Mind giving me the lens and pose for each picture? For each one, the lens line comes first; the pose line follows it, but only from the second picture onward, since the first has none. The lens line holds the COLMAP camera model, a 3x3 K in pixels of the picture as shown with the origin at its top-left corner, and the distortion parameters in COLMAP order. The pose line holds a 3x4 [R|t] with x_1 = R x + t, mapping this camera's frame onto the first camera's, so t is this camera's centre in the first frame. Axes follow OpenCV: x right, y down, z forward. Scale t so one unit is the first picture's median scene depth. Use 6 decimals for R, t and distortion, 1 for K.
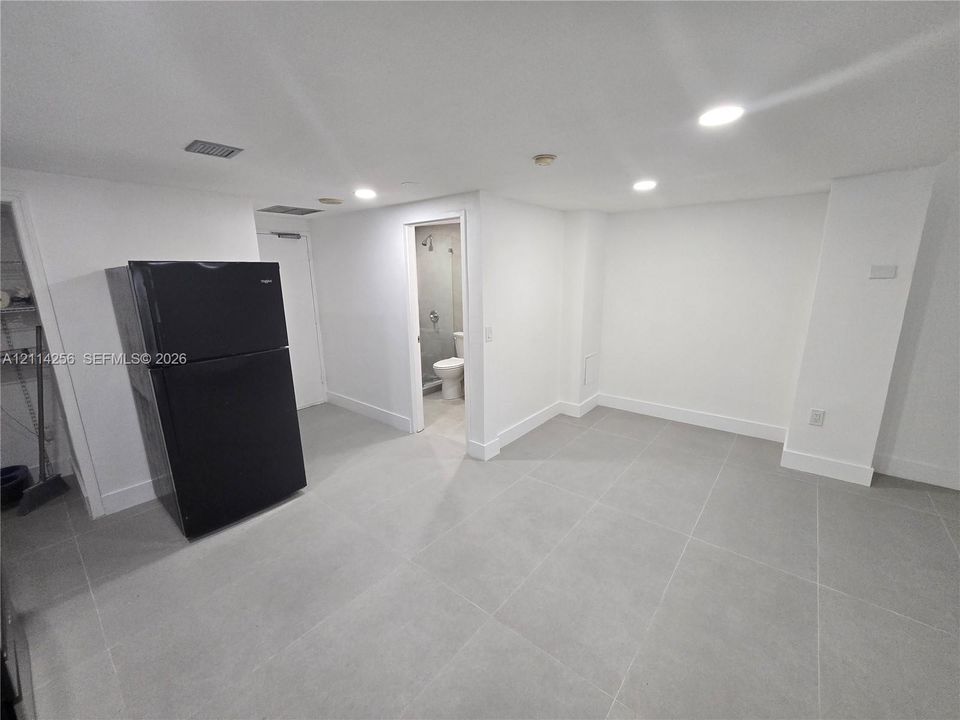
lens RADIAL K [[393.2, 0, 481.5], [0, 393.2, 359.2], [0, 0, 1]] dist [-0.001660, -0.000746]
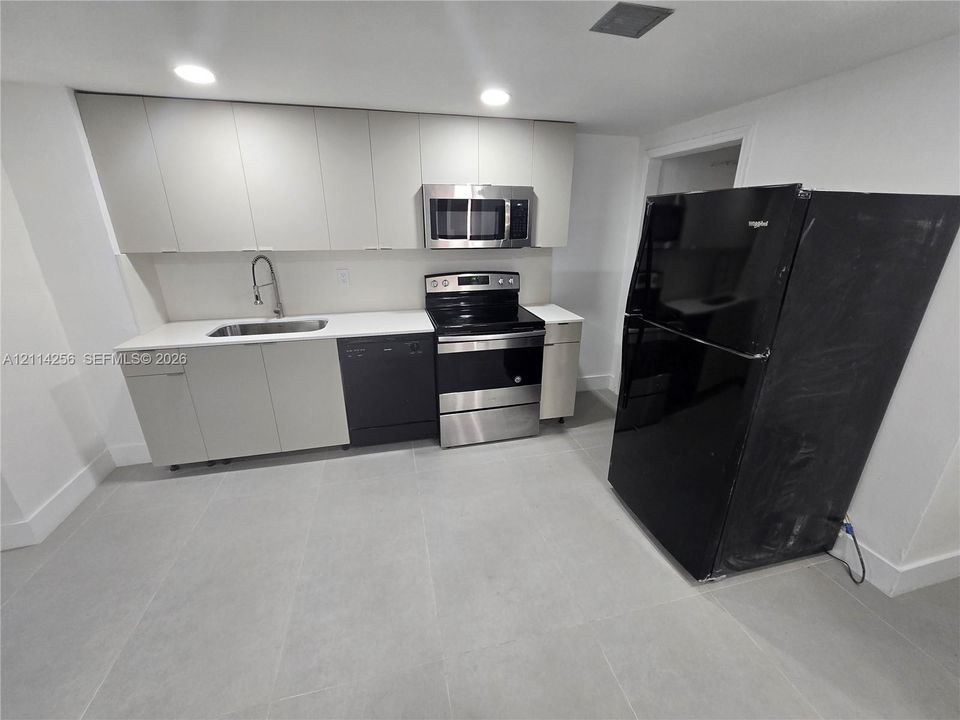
lens RADIAL K [[393.2, 0, 483.8], [0, 393.2, 358.6], [0, 0, 1]] dist [-0.001660, -0.000746]
pose [[-0.593451, 0.276360, -0.755937, 0.090675], [-0.171383, 0.874277, 0.454168, -0.161532], [0.786412, 0.399081, -0.471477, 0.769828]]
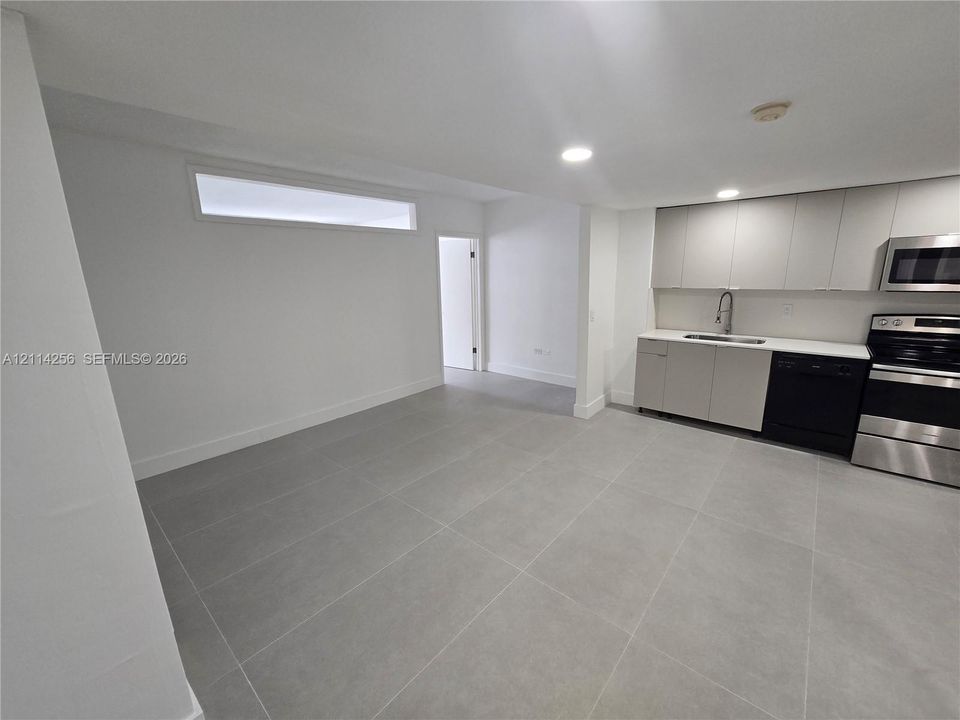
lens RADIAL K [[393.2, 0, 480.9], [0, 393.2, 360.6], [0, 0, 1]] dist [-0.001660, -0.000746]
pose [[-0.999288, 0.027285, 0.026054, 0.417908], [0.035870, 0.901137, 0.432047, -0.259513], [-0.011690, 0.432674, -0.901475, 1.130067]]
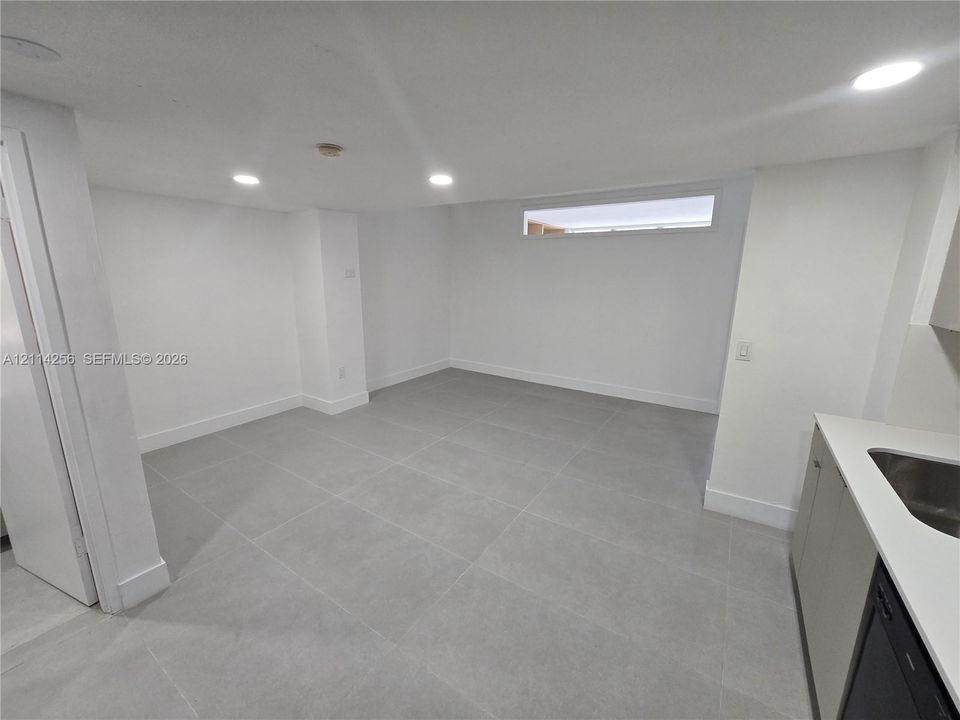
lens RADIAL K [[393.2, 0, 483.9], [0, 393.2, 360.9], [0, 0, 1]] dist [-0.001660, -0.000746]
pose [[-0.108525, -0.207179, 0.972265, -0.550778], [0.207614, 0.951750, 0.225981, -0.100617], [-0.972172, 0.226380, -0.060276, 0.499405]]
